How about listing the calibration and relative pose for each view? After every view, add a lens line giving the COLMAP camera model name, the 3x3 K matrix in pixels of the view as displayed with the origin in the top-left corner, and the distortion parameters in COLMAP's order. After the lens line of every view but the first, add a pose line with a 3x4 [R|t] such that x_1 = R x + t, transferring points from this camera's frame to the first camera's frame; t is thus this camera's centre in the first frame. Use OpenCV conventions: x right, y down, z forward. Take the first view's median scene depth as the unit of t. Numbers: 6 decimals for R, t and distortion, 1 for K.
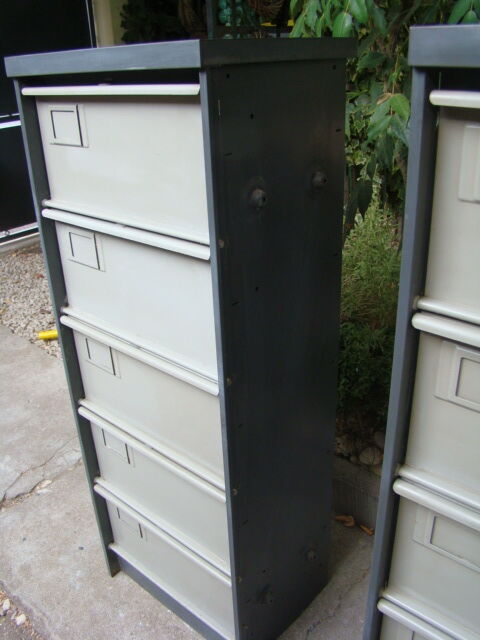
lens RADIAL K [[582.9, 0, 252.9], [0, 582.9, 321.0], [0, 0, 1]] dist [-0.196955, 0.156488]
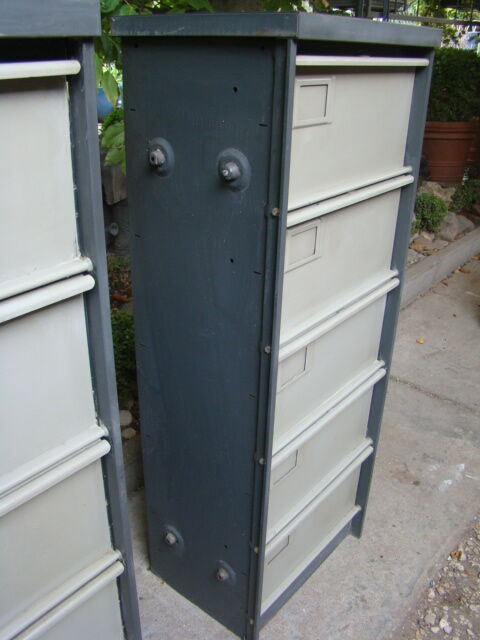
lens RADIAL K [[582.9, 0, 252.9], [0, 582.9, 321.0], [0, 0, 1]] dist [-0.196955, 0.156488]
pose [[-0.049832, -0.421025, 0.905679, -1.131197], [0.389119, 0.826968, 0.405845, -0.419256], [-0.919839, 0.372641, 0.122620, 1.012878]]
